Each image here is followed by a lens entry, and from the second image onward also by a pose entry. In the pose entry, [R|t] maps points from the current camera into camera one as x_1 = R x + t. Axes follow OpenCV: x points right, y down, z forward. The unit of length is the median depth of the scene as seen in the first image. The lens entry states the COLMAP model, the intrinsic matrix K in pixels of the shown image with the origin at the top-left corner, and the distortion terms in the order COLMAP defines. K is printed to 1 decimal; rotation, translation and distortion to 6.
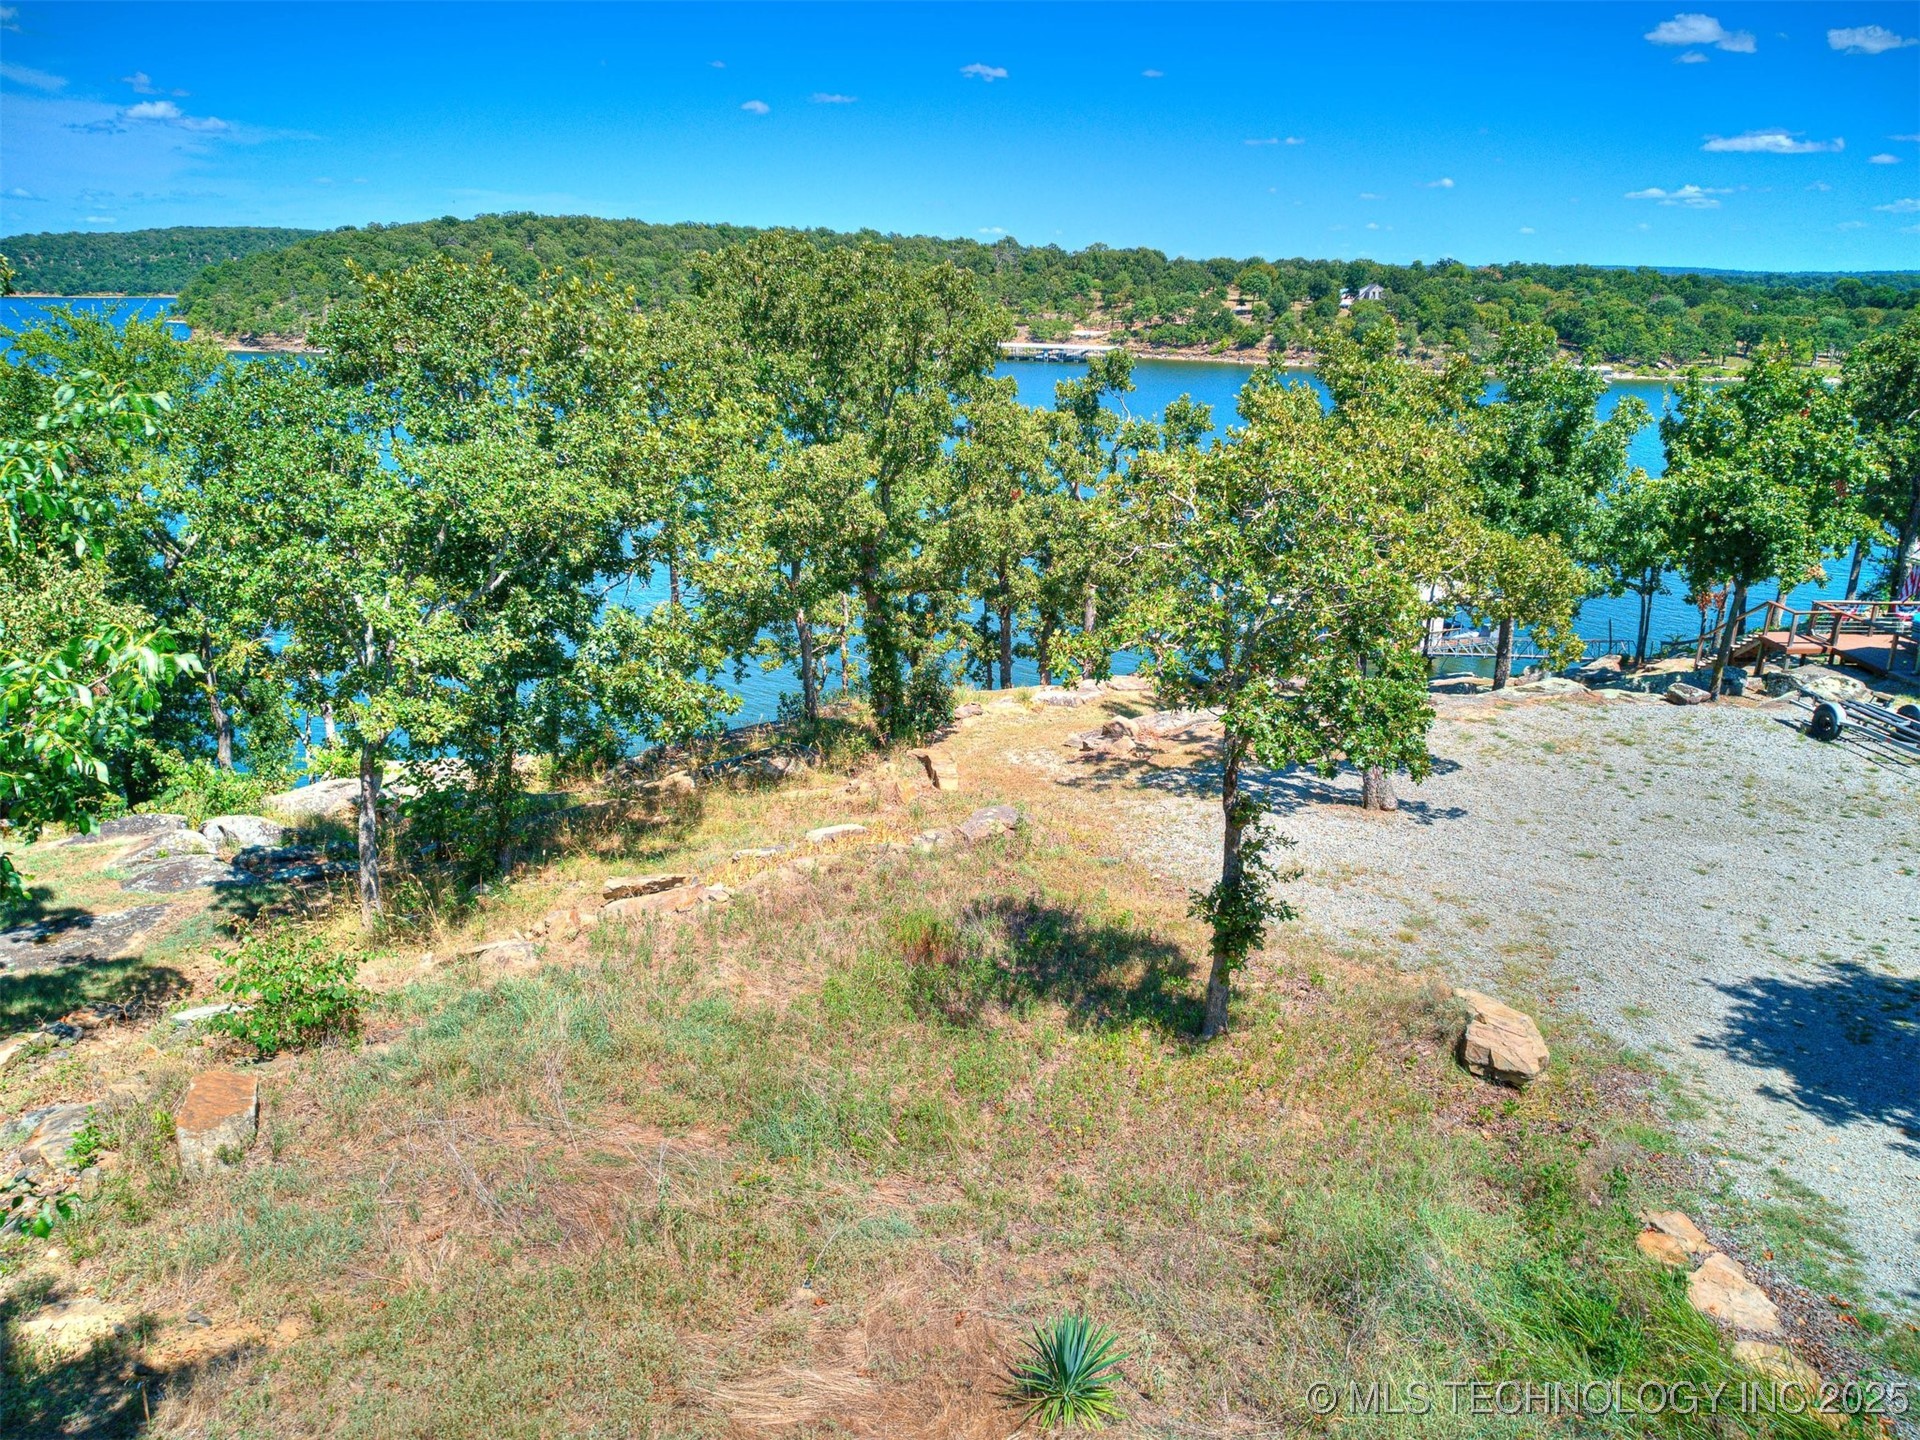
lens RADIAL K [[1381.0, 0, 961.2], [0, 1381.0, 716.6], [0, 0, 1]] dist [-0.084434, 0.076846]
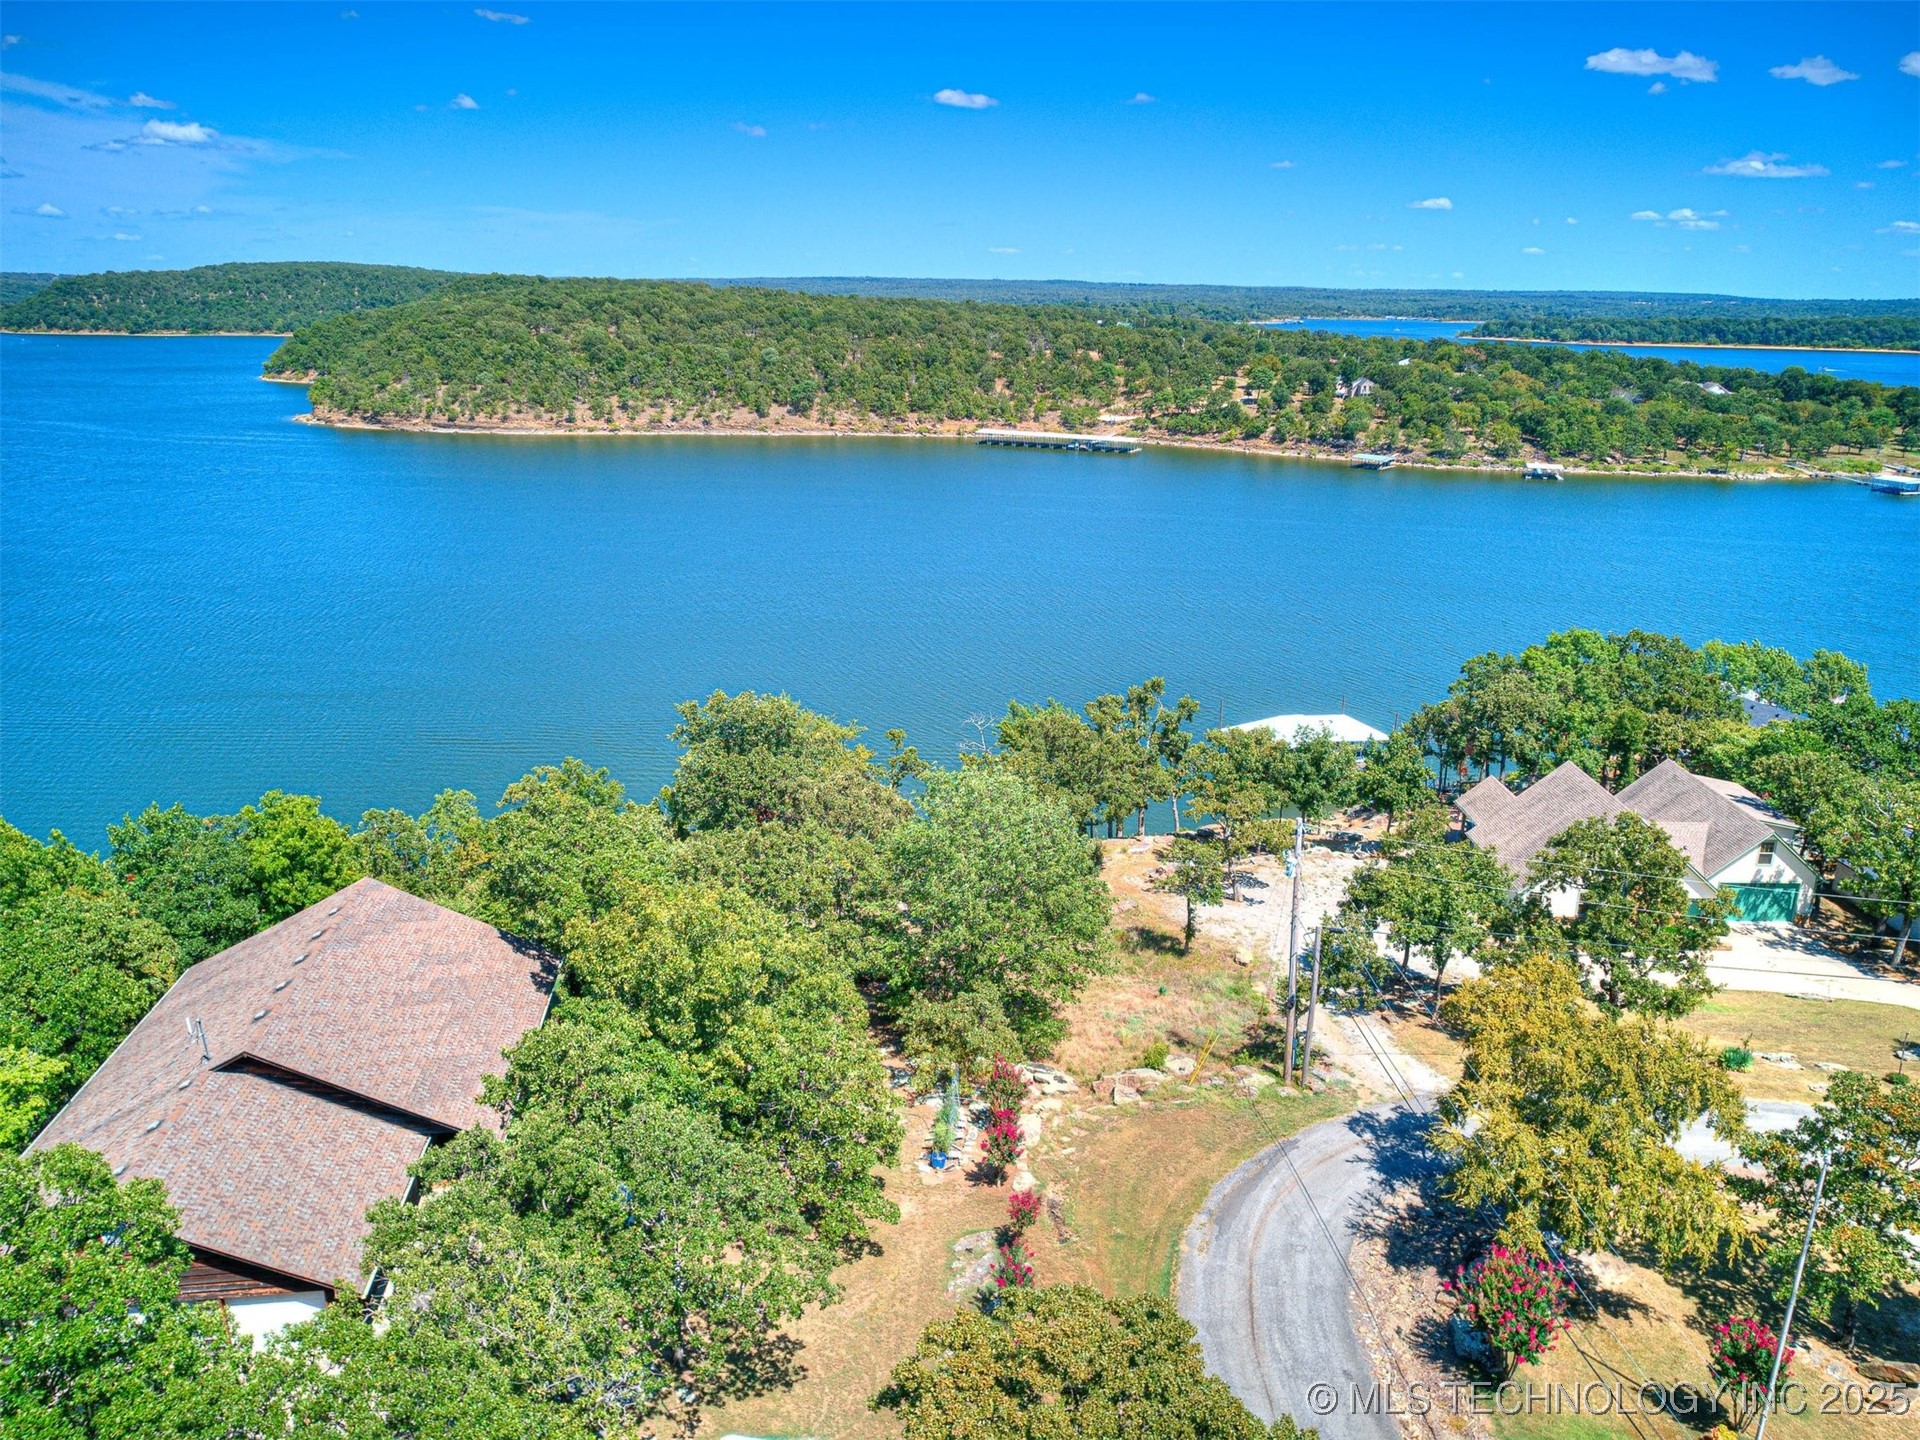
lens RADIAL K [[1381.0, 0, 965.2], [0, 1381.0, 713.4], [0, 0, 1]] dist [-0.084434, 0.076846]
pose [[0.999945, 0.007758, -0.007128, -0.274485], [-0.007865, 0.999855, -0.015072, -0.264301], [0.007010, 0.015128, 0.999861, -1.879968]]
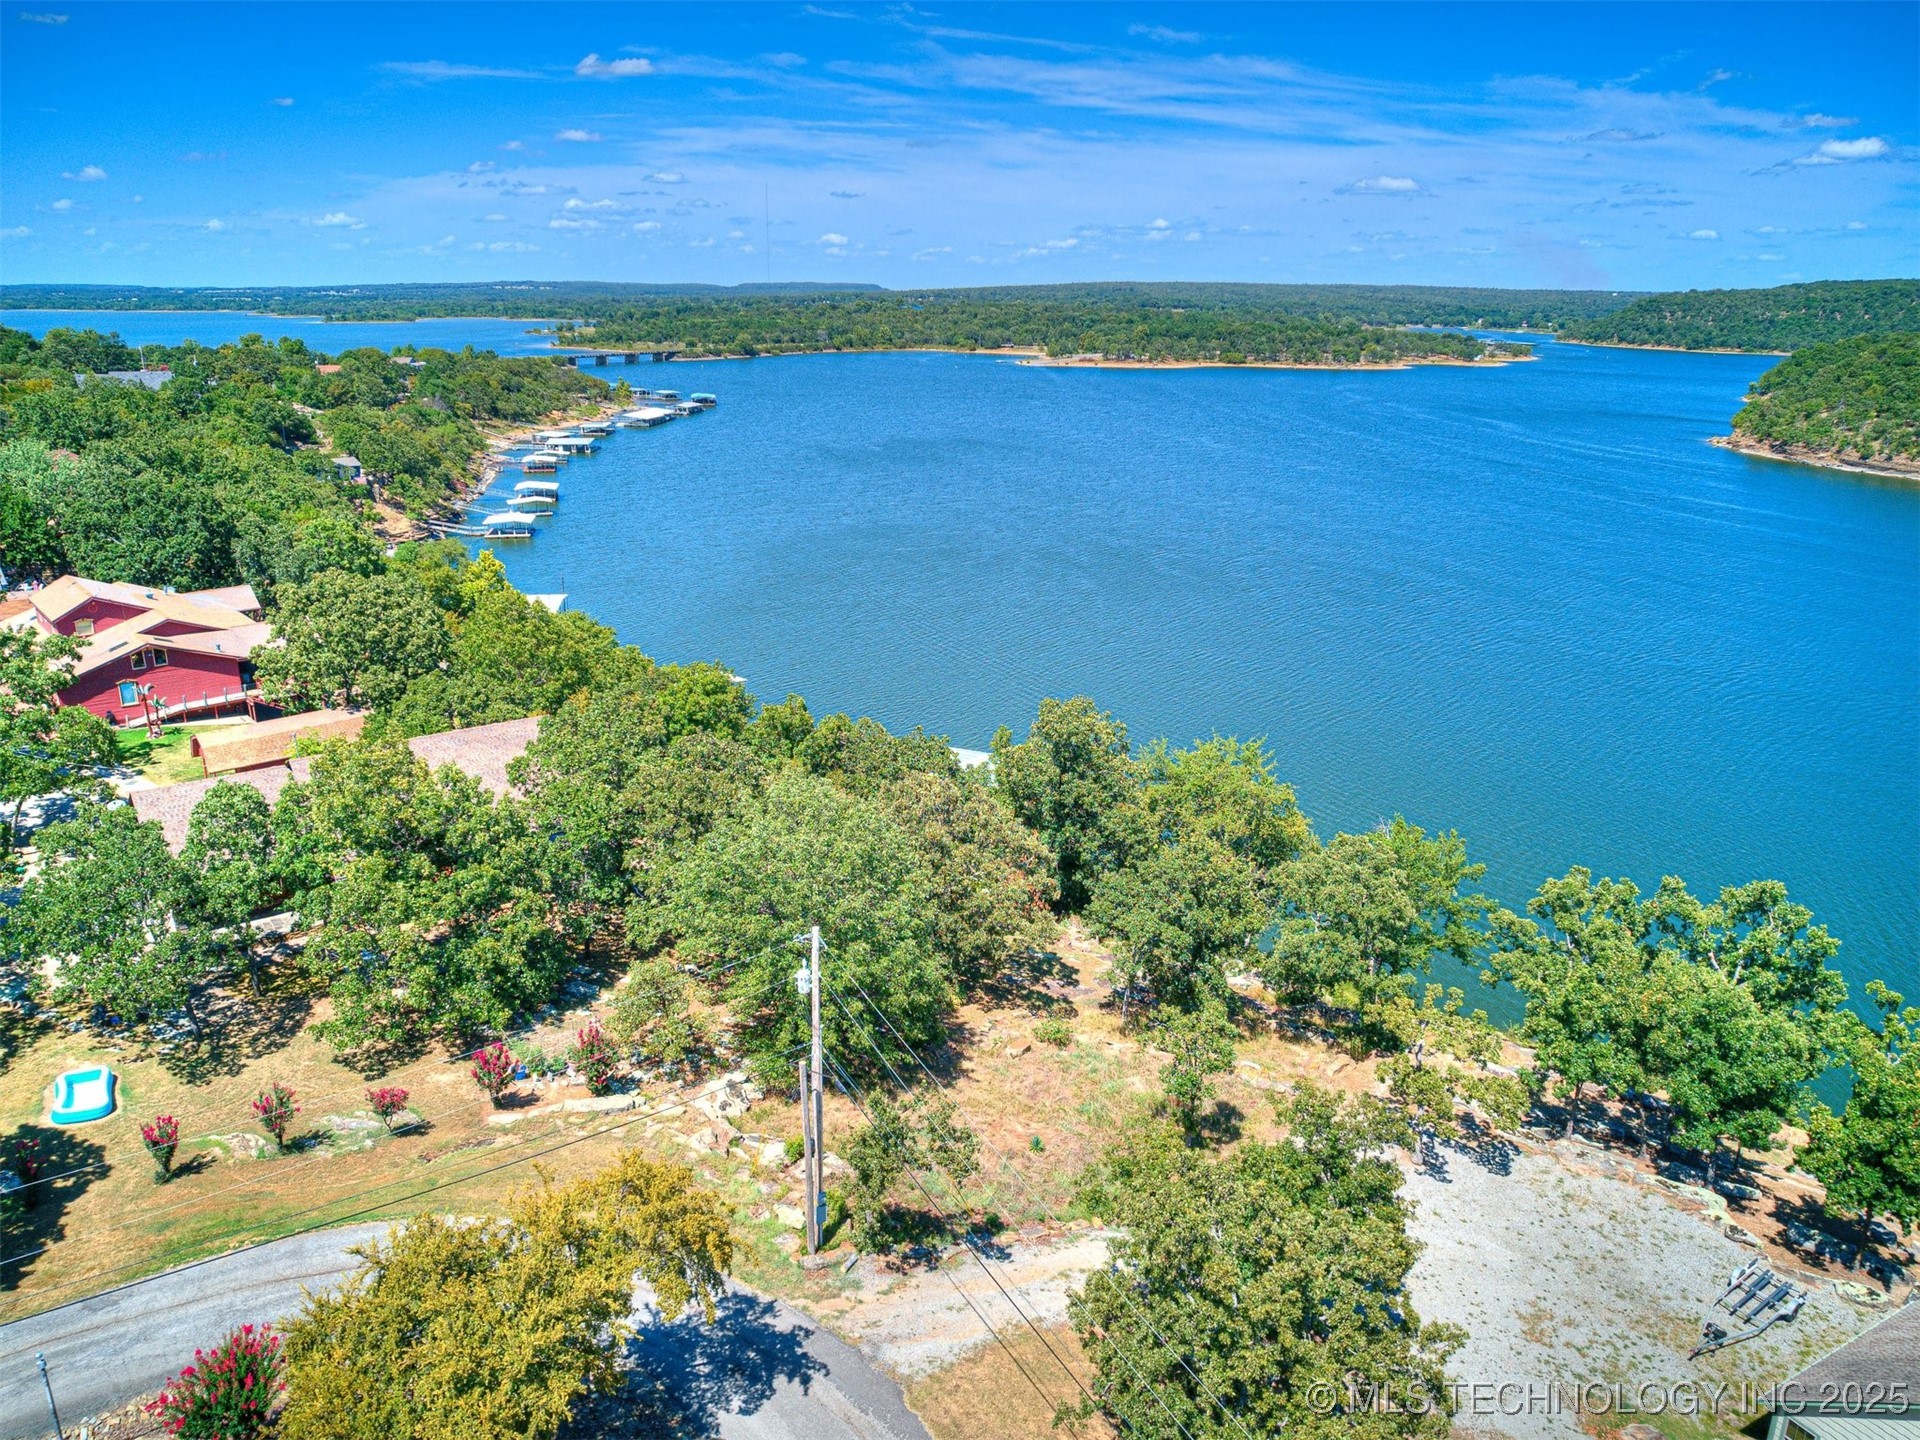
lens RADIAL K [[1381.0, 0, 960.4], [0, 1381.0, 707.1], [0, 0, 1]] dist [-0.084434, 0.076846]
pose [[0.490249, 0.252647, -0.834161, 1.306603], [-0.277142, 0.952580, 0.125633, -0.591779], [0.826346, 0.169590, 0.537021, -0.834786]]
